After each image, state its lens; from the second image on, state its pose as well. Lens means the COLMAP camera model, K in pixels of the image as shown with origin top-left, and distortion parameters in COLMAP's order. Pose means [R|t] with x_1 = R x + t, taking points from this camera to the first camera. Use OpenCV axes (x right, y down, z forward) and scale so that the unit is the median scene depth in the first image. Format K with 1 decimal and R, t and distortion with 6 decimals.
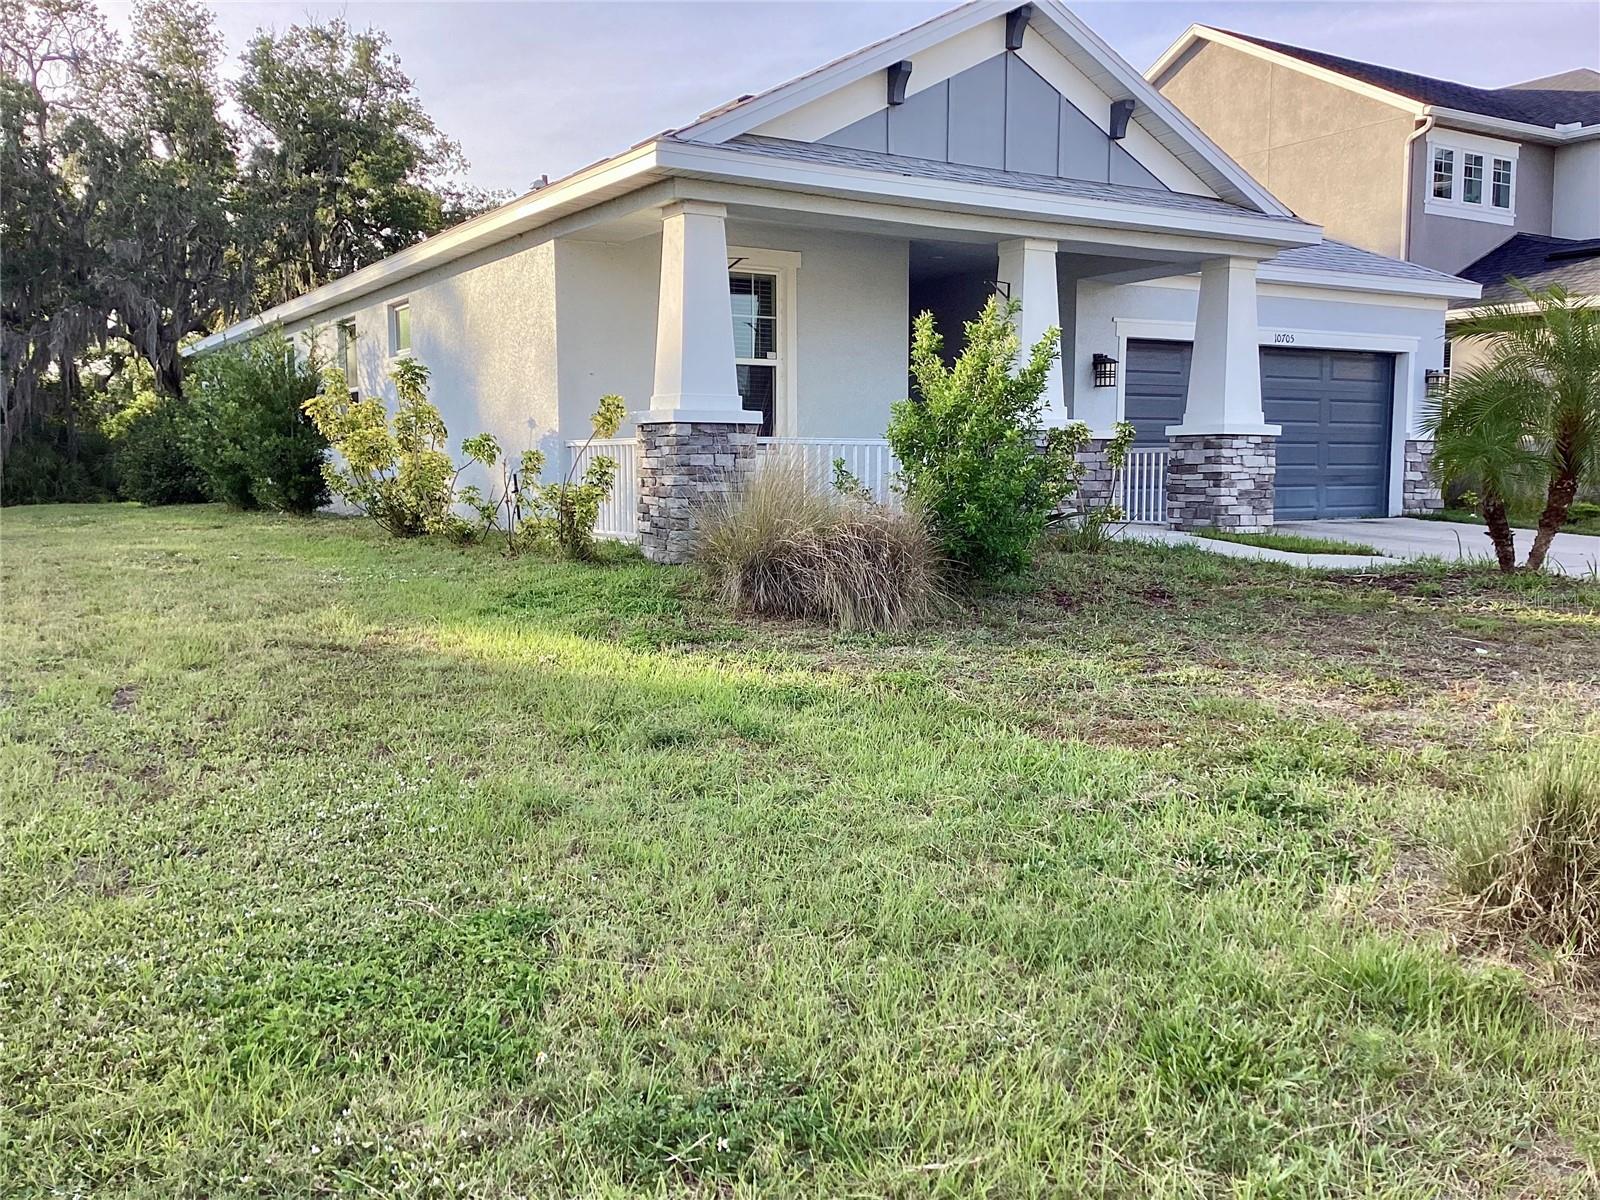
lens RADIAL K [[1439.7, 0, 800.0], [0, 1439.7, 600.0], [0, 0, 1]] dist [0.089005, -0.183140]
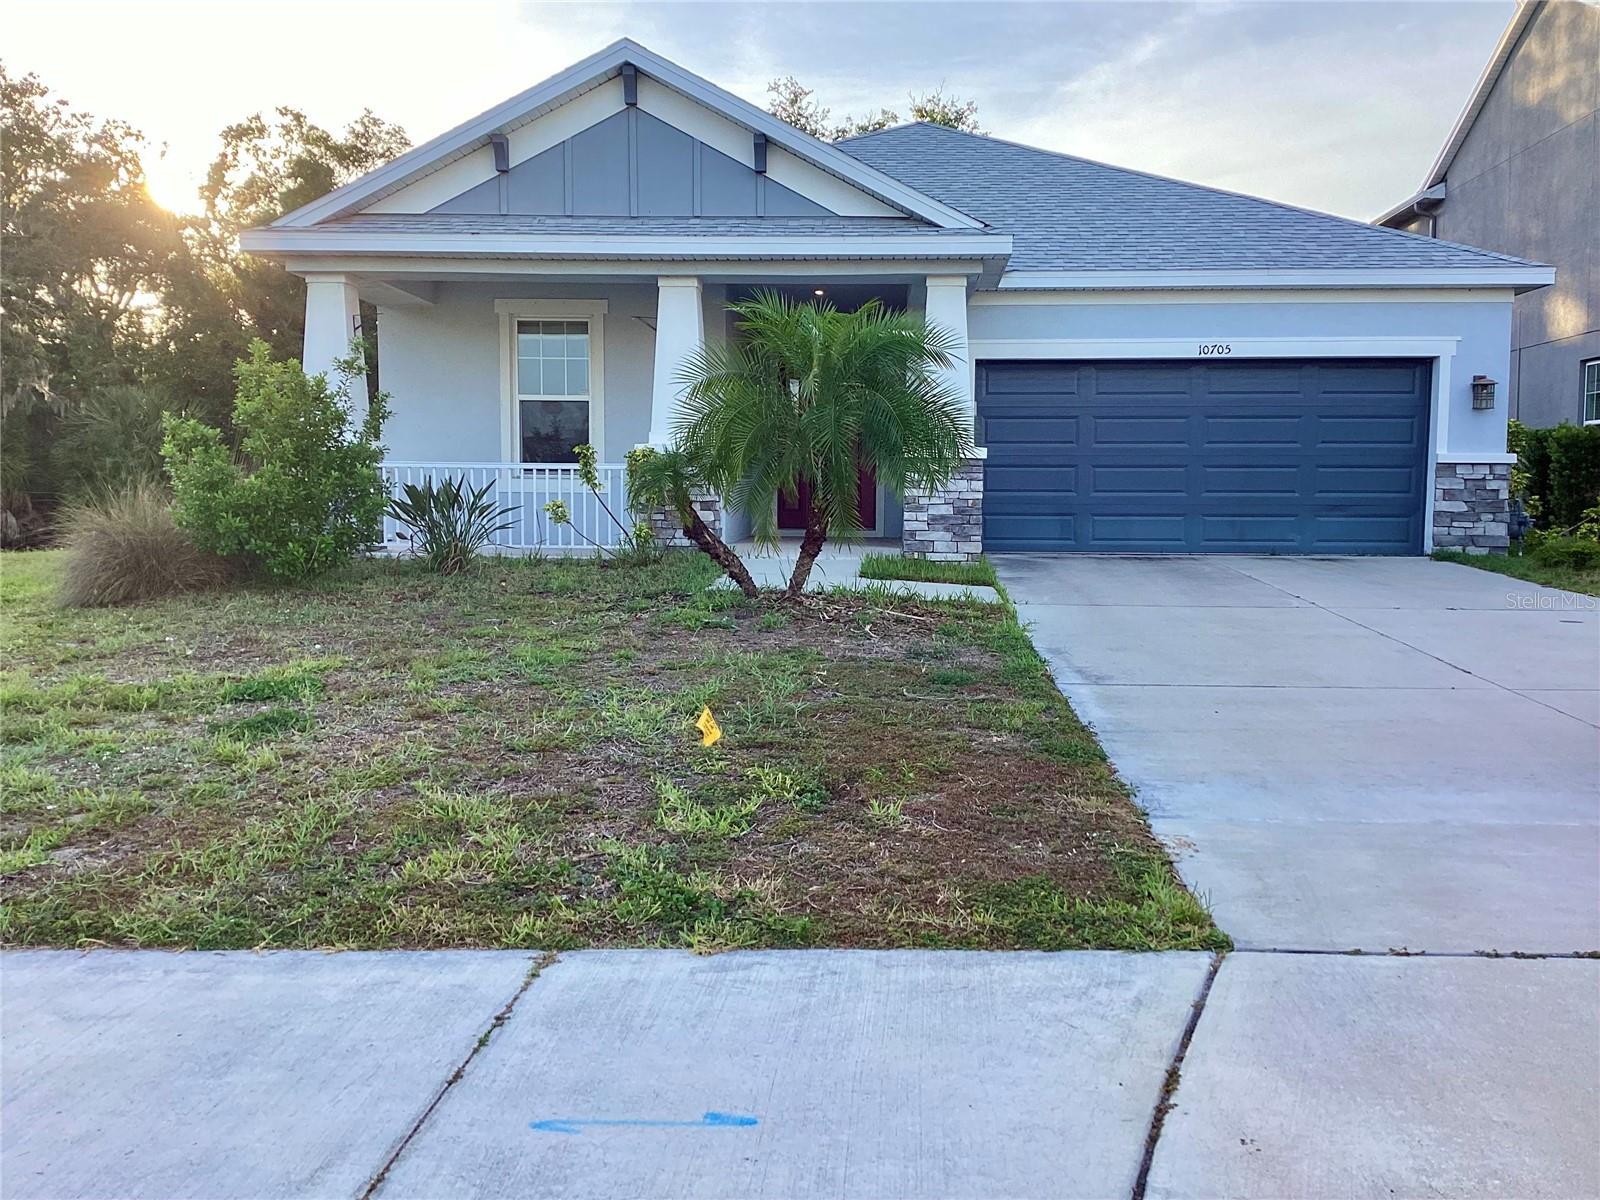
lens RADIAL K [[1439.7, 0, 800.0], [0, 1439.7, 600.0], [0, 0, 1]] dist [0.089005, -0.183140]
pose [[0.831713, 0.044609, -0.553410, 0.796997], [-0.057717, 0.998313, -0.006272, -0.008919], [0.552197, 0.037157, 0.832885, 0.163258]]
